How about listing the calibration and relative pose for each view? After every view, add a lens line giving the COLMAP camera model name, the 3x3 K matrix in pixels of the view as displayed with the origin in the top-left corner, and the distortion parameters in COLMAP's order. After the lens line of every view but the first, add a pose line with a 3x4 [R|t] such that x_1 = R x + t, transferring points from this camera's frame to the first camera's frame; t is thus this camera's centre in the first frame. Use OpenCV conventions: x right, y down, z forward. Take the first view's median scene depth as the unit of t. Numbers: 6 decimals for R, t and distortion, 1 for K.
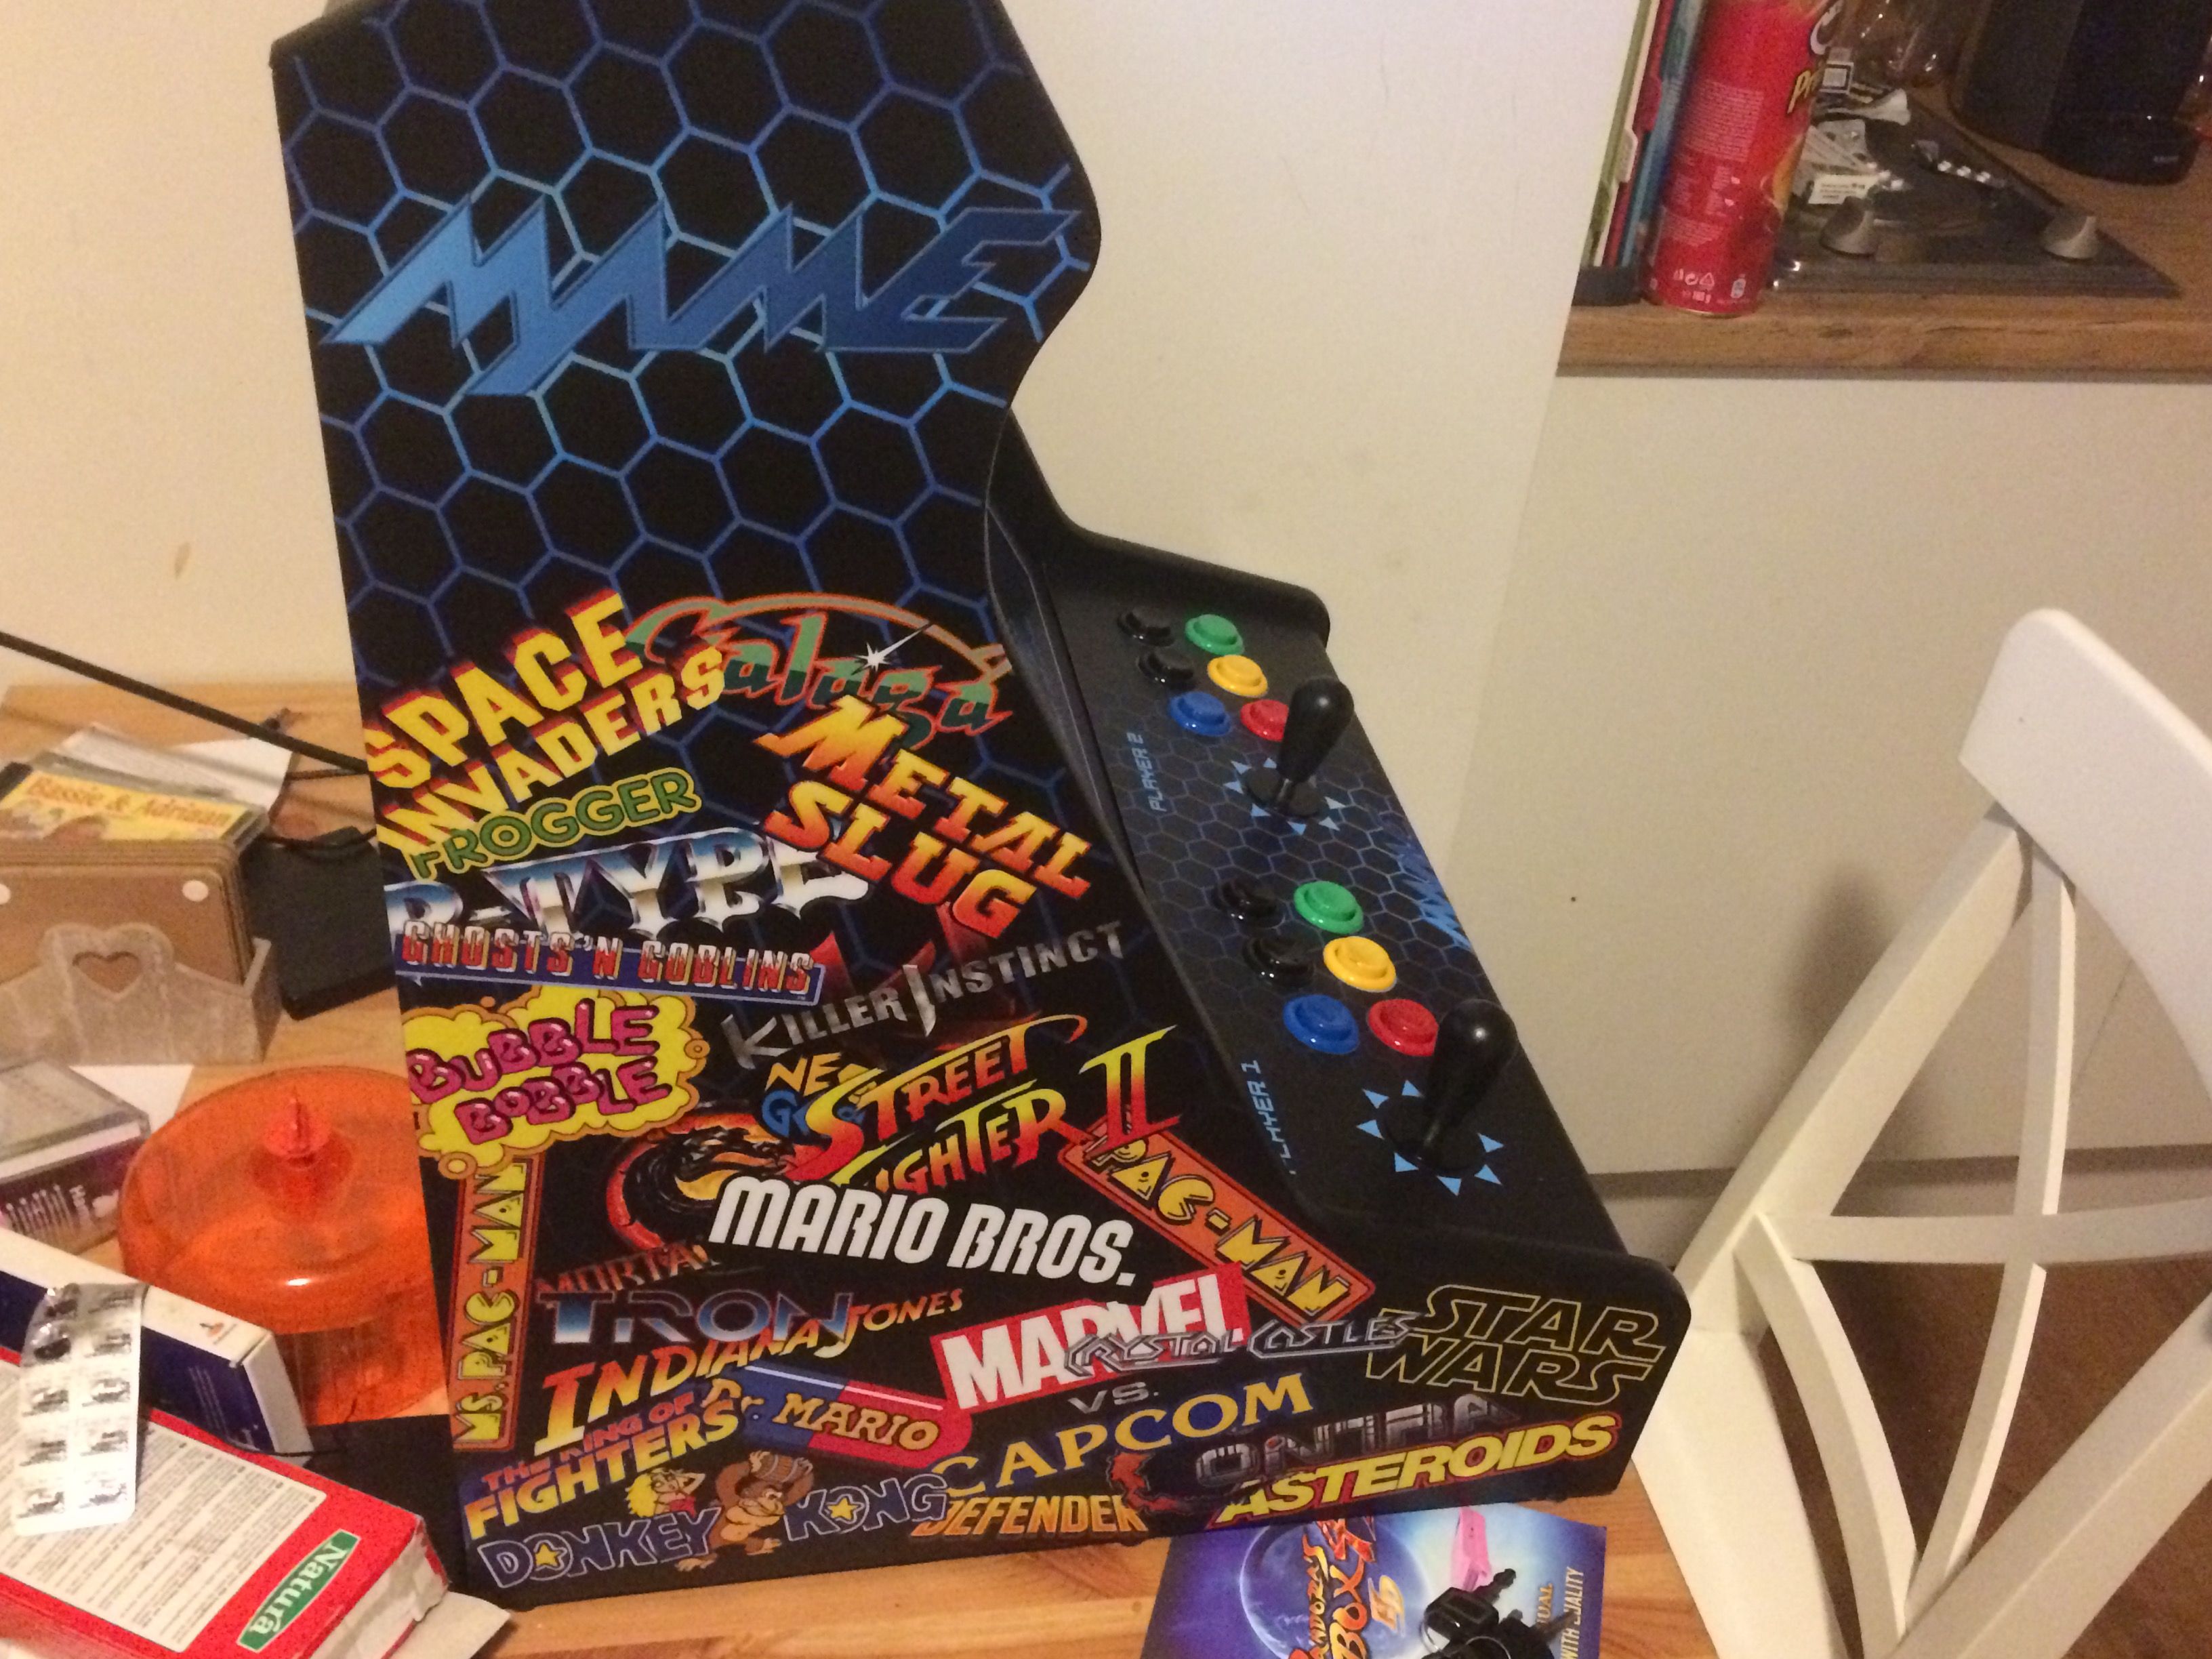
lens RADIAL K [[2173.2, 0, 1106.4], [0, 2173.2, 817.6], [0, 0, 1]] dist [0.091005, 0.000000]
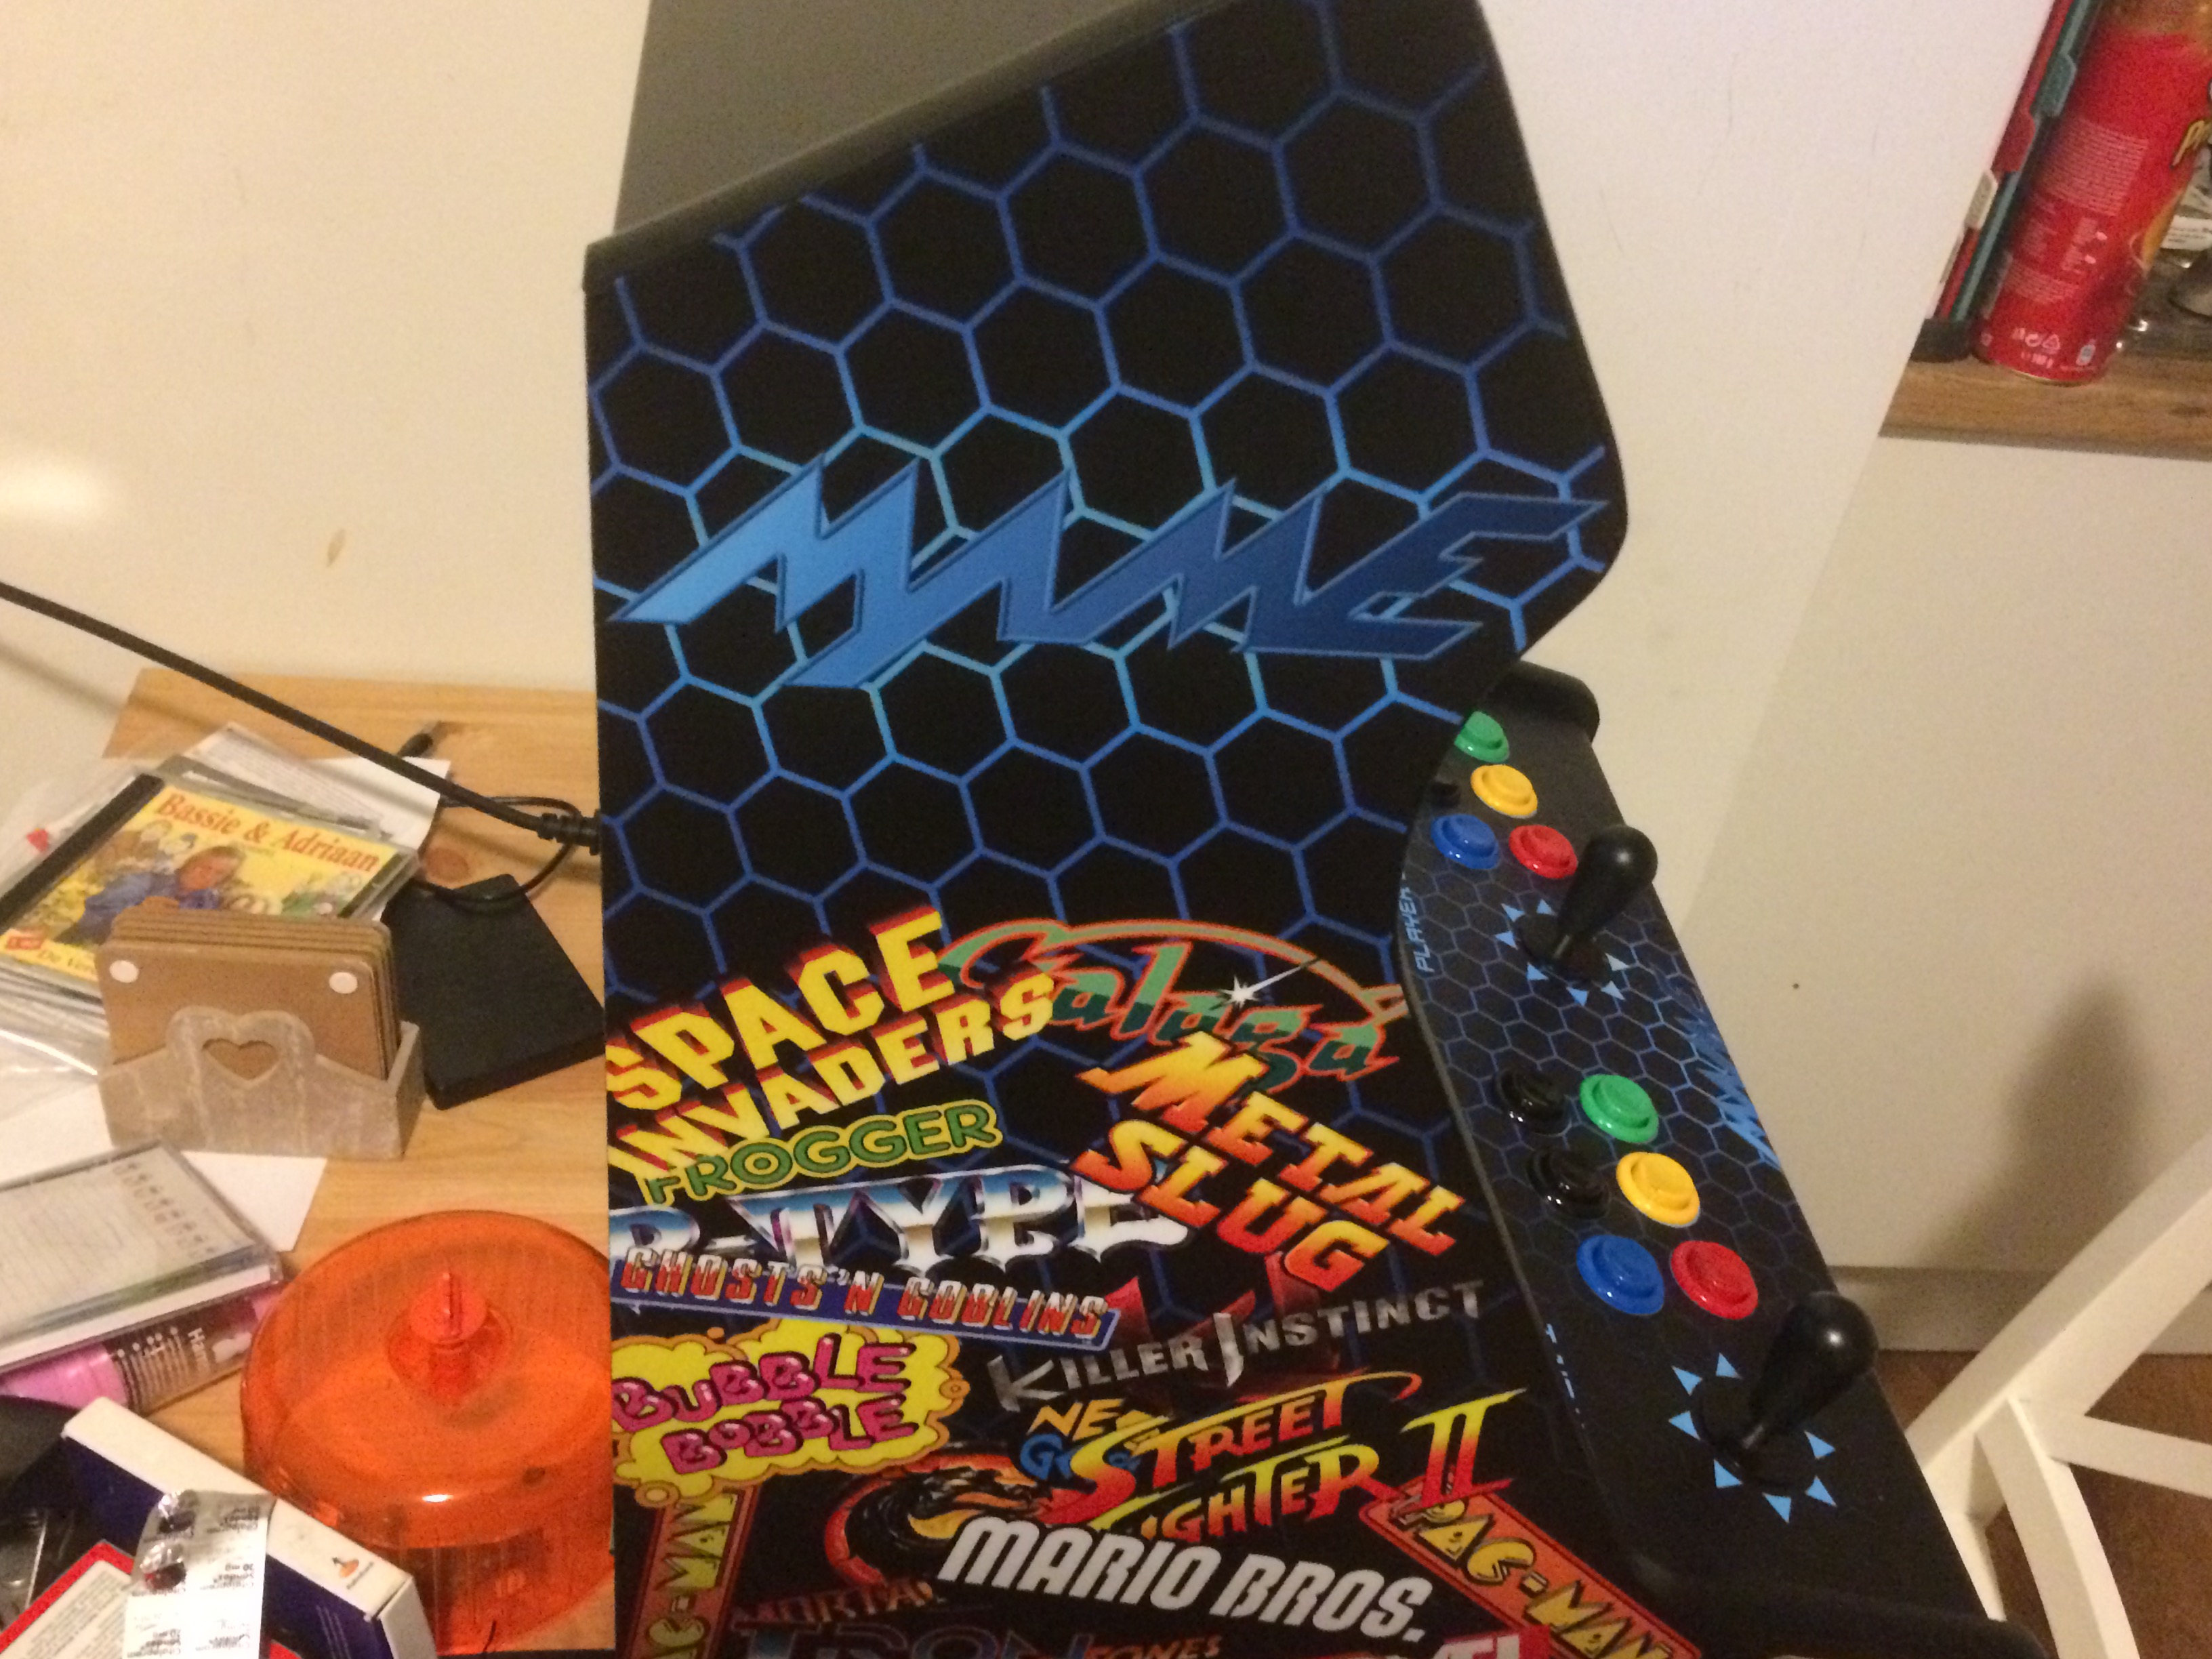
lens RADIAL K [[2173.2, 0, 1121.9], [0, 2173.2, 830.7], [0, 0, 1]] dist [0.091005, 0.000000]
pose [[0.996326, 0.081177, -0.027284, -0.119444], [-0.079313, 0.994819, 0.063594, -0.160816], [0.032305, -0.061196, 0.997603, 0.192278]]
